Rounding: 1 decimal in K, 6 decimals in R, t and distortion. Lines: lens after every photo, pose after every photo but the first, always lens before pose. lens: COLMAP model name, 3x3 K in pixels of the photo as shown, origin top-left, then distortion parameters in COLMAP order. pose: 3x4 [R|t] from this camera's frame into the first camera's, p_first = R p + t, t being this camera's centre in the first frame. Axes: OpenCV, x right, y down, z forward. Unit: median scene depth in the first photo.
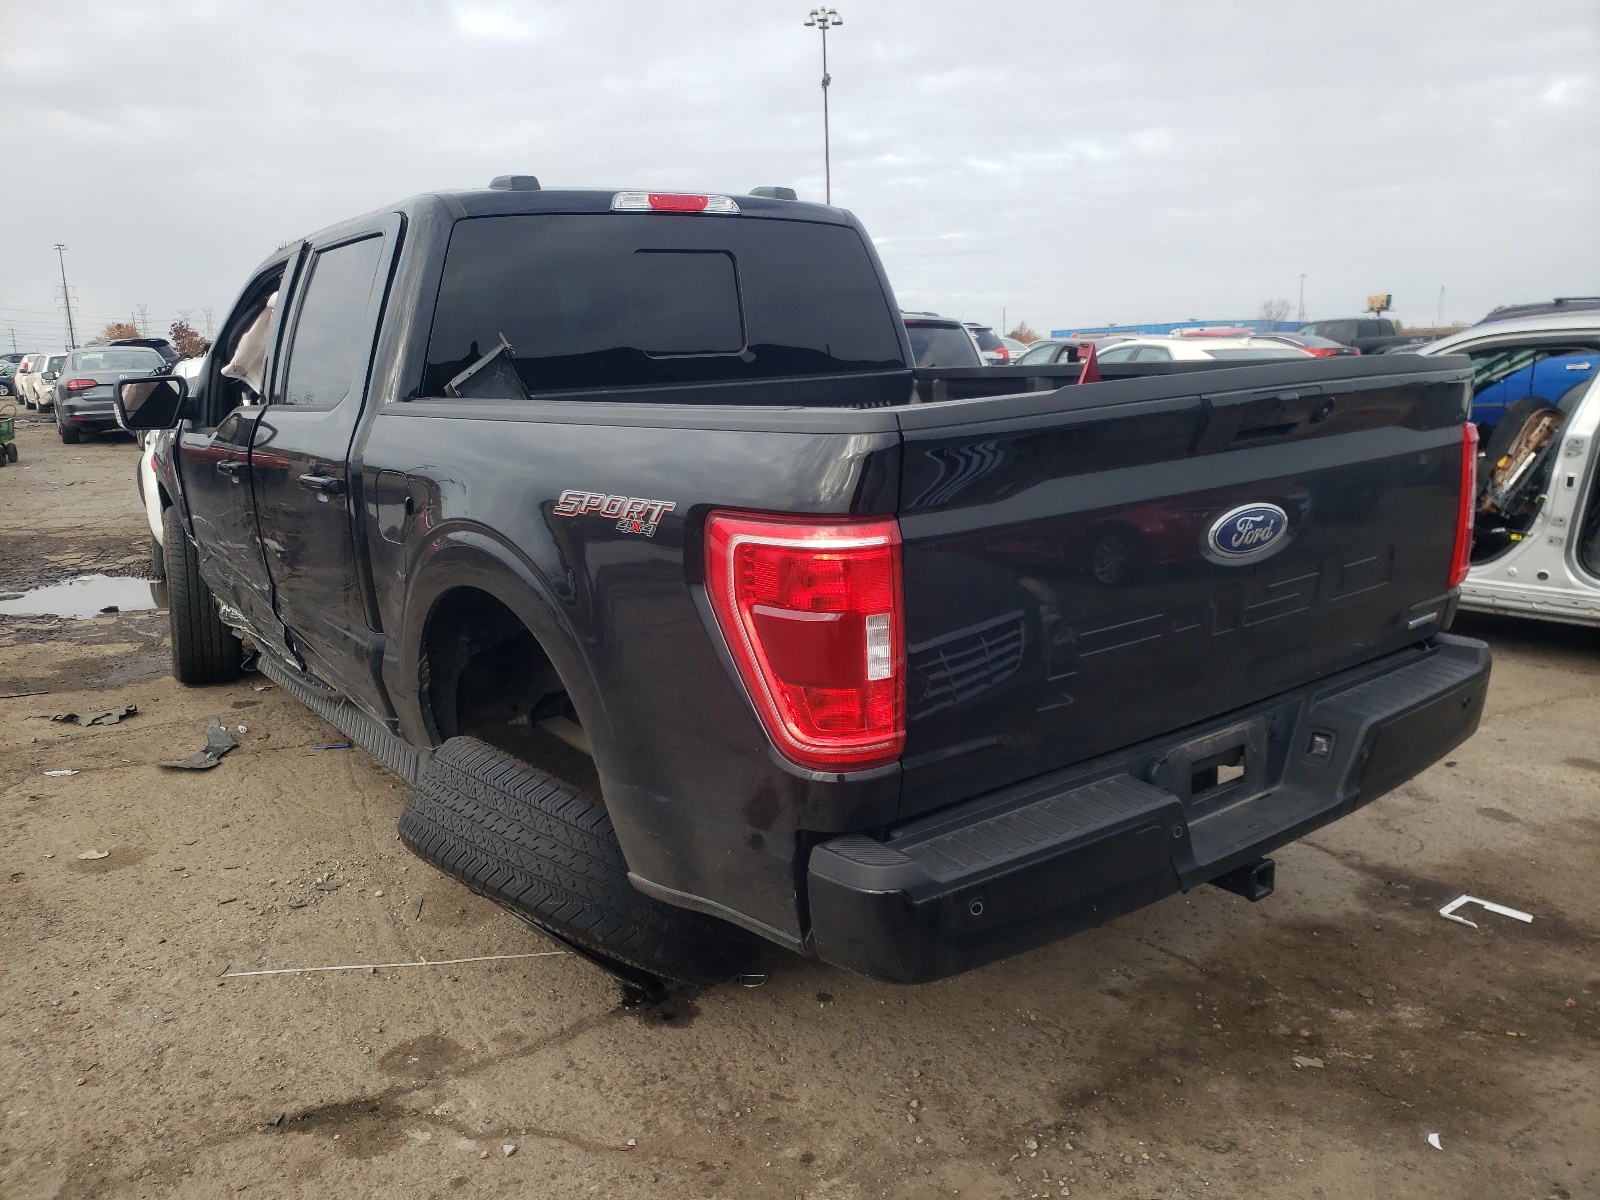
lens RADIAL K [[1221.2, 0, 796.3], [0, 1221.2, 600.5], [0, 0, 1]] dist [-0.002063, -0.000494]
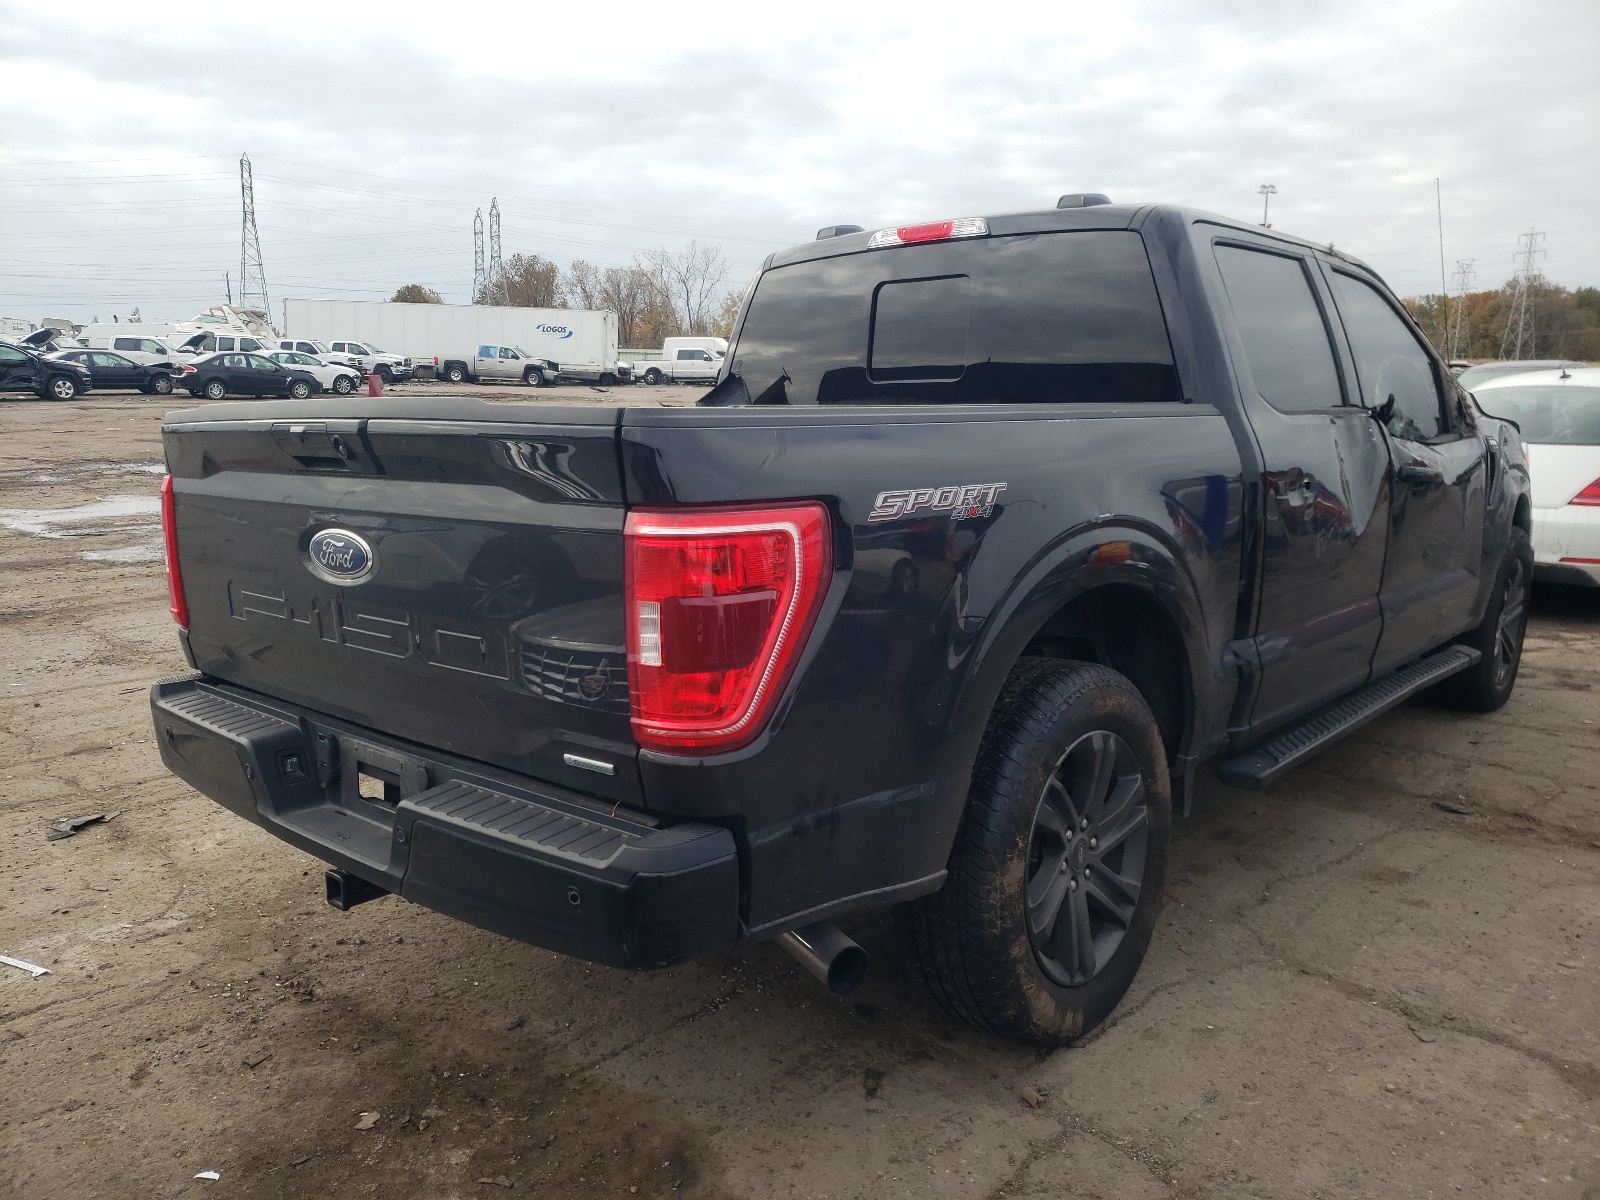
lens RADIAL K [[1221.2, 0, 796.3], [0, 1221.2, 600.5], [0, 0, 1]] dist [-0.002063, -0.000494]
pose [[0.208045, 0.188388, -0.959806, 1.133104], [-0.200133, 0.968715, 0.146757, -0.193595], [0.957426, 0.161556, 0.239239, 0.870279]]
